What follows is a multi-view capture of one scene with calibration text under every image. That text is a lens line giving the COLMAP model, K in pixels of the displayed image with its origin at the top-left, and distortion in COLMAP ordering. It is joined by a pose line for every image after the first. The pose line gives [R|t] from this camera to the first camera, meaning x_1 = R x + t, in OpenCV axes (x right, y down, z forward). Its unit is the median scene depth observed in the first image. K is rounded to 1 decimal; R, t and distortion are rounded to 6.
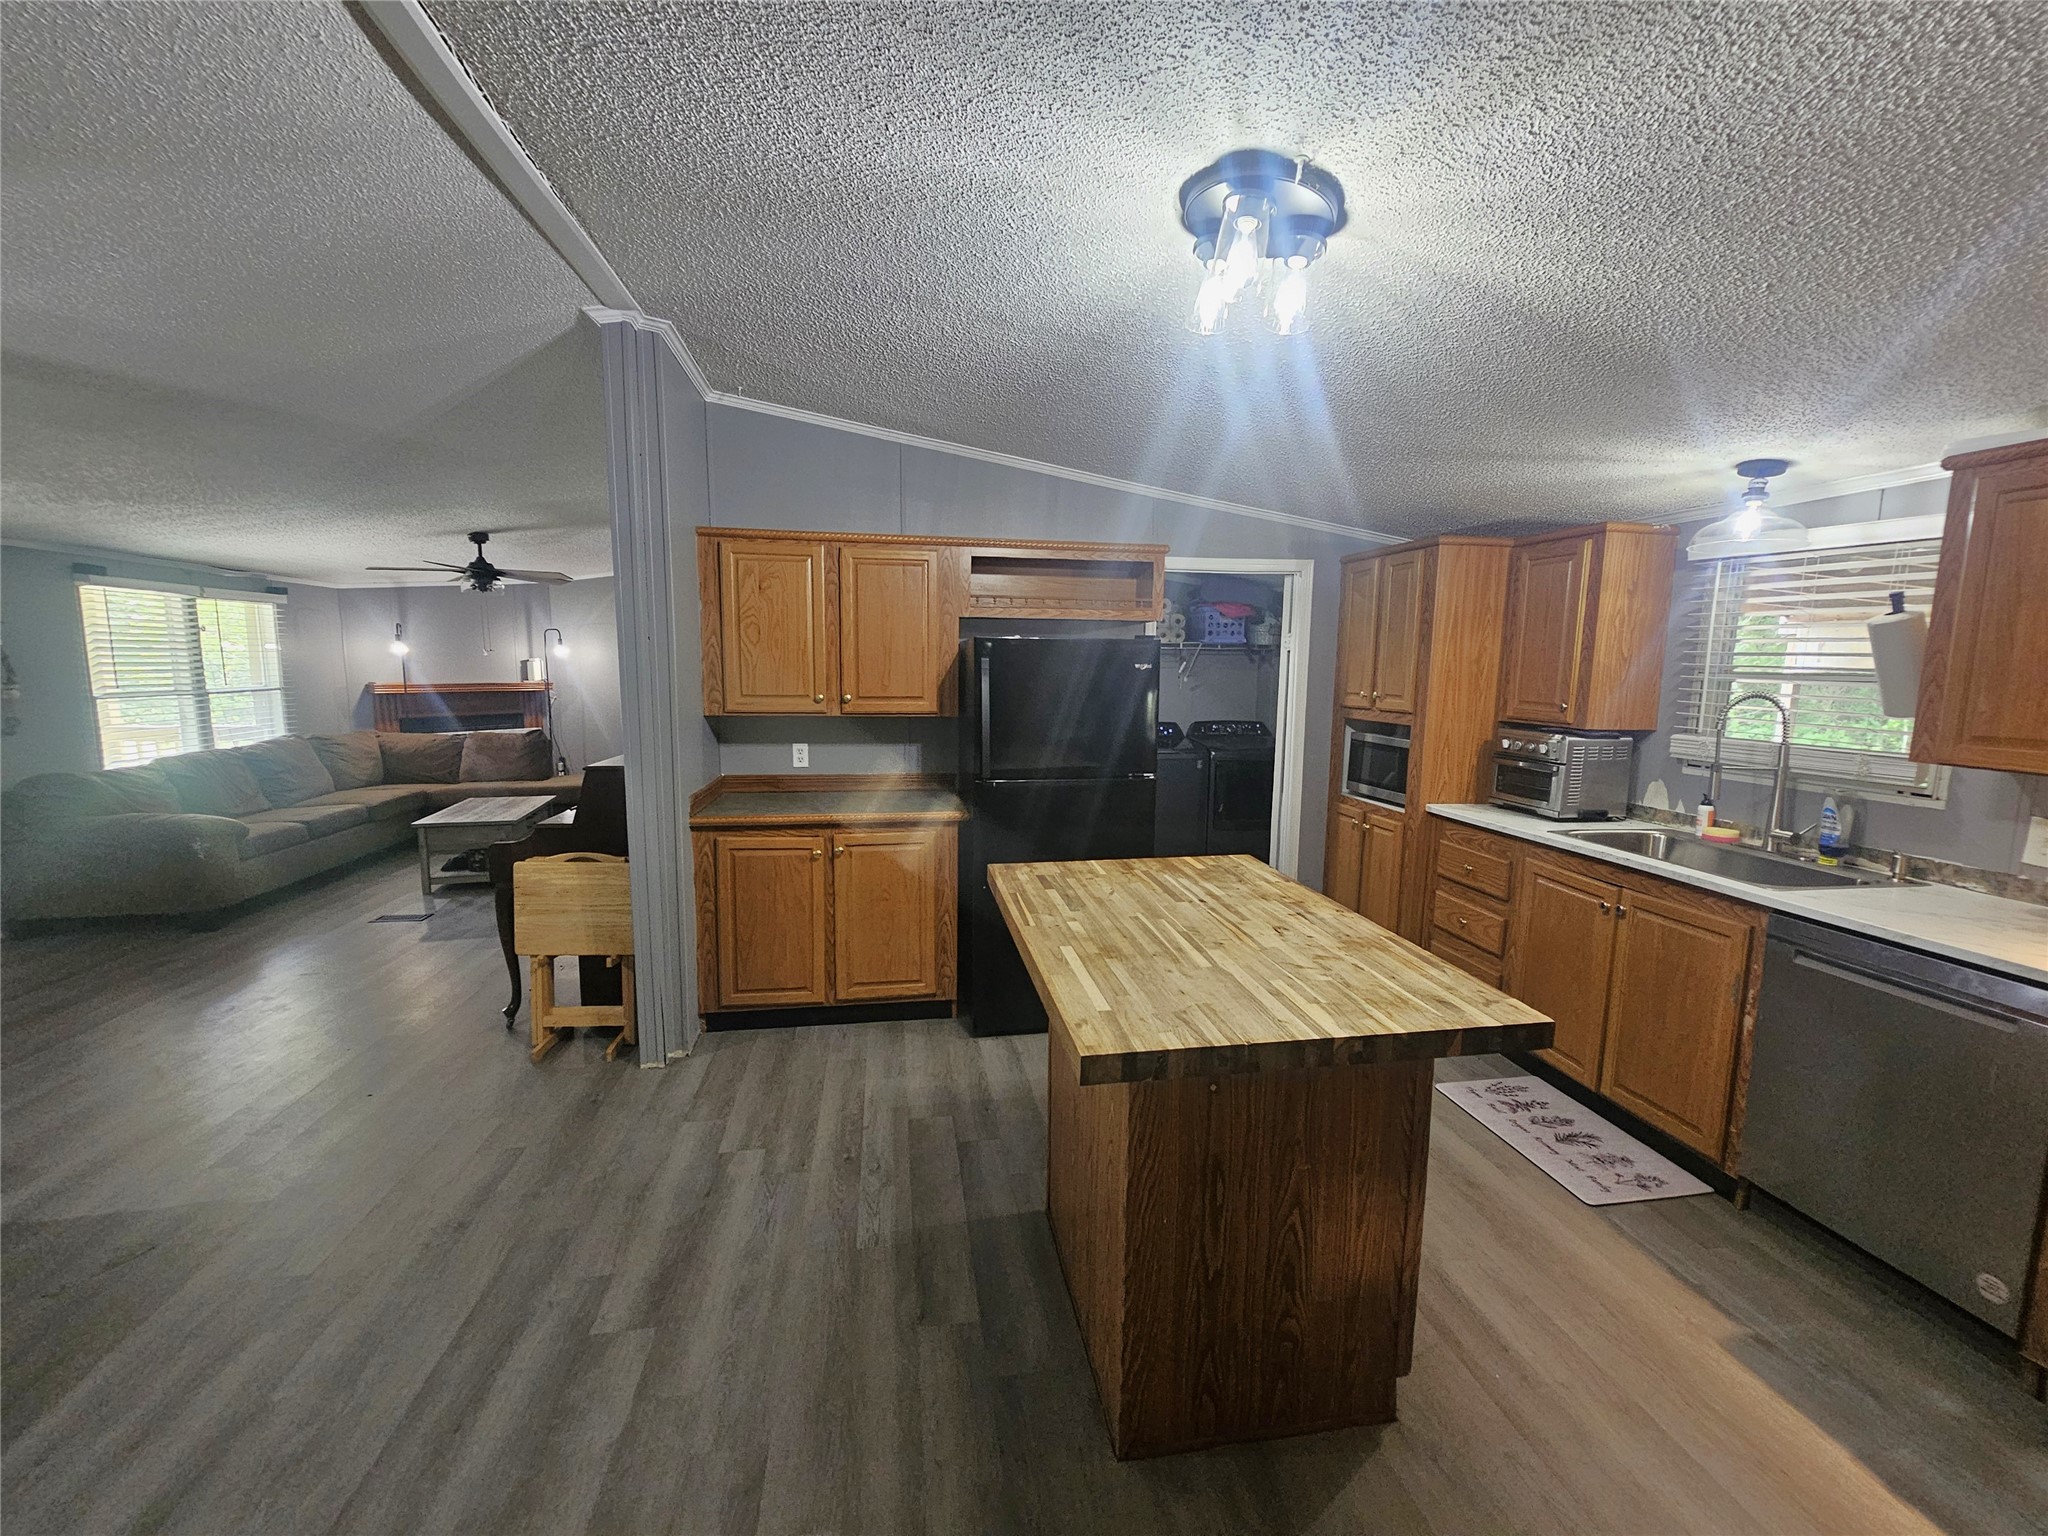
lens RADIAL K [[853.1, 0, 1035.1], [0, 853.1, 767.8], [0, 0, 1]] dist [-0.003340, 0.001470]
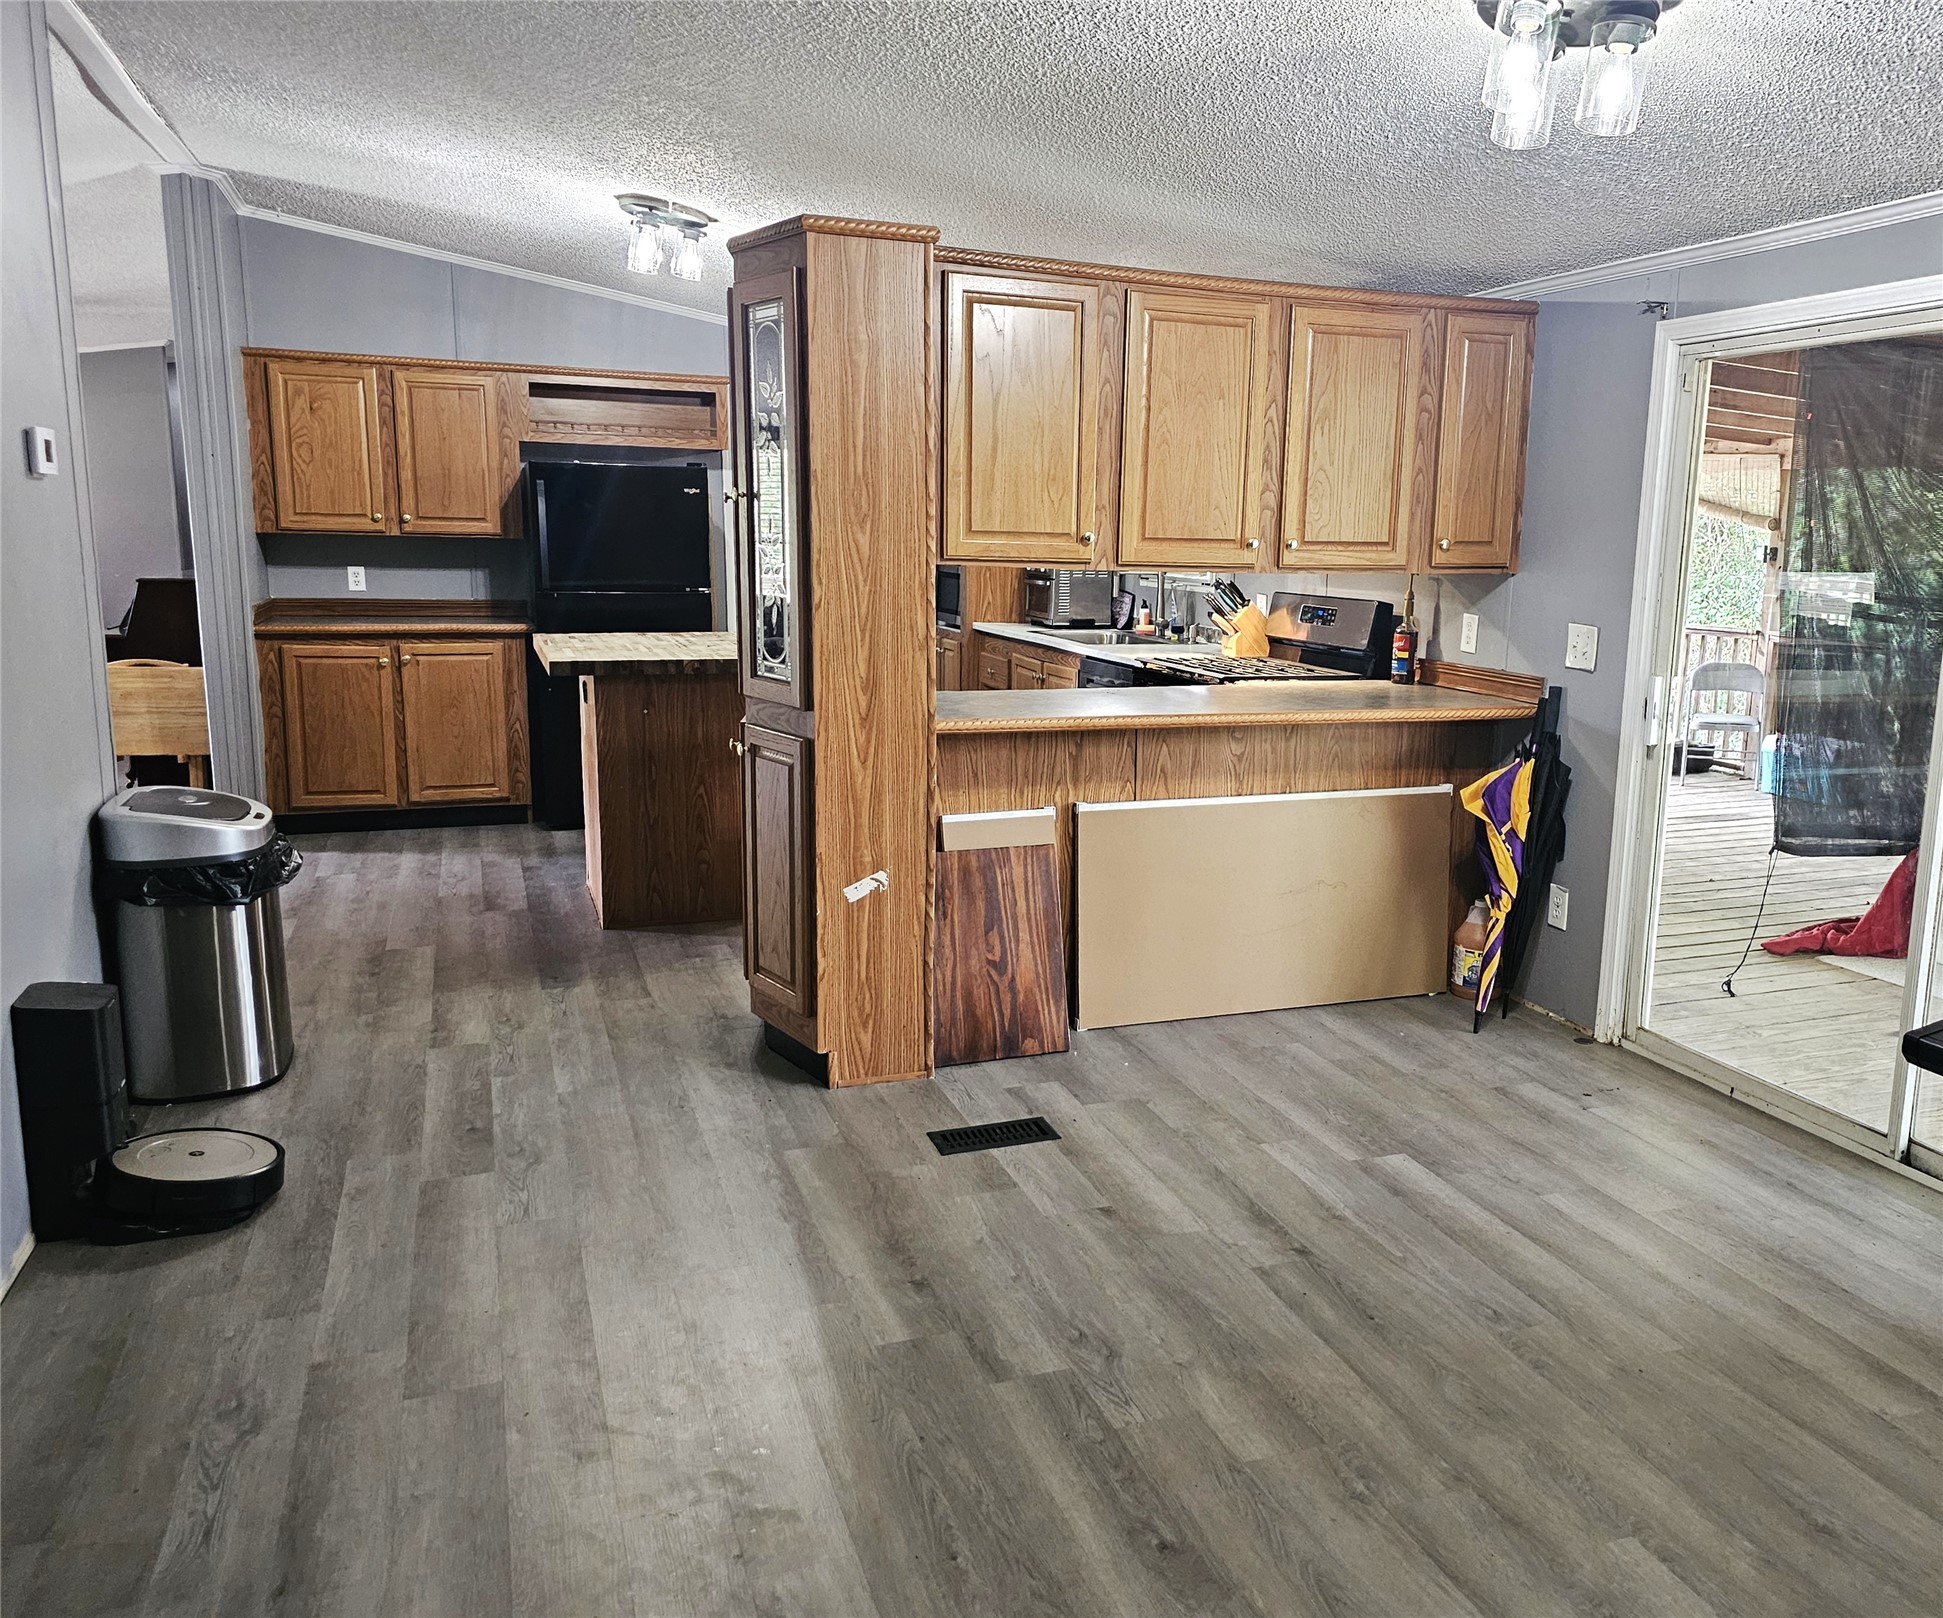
lens RADIAL K [[1485.5, 0, 1120.6], [0, 1485.5, 808.6], [0, 0, 1]] dist [0.020781, -0.027214]
pose [[0.971345, -0.031810, 0.235534, 0.210299], [0.015704, 0.997427, 0.069945, 0.178873], [-0.237153, -0.064241, 0.969346, -1.121442]]
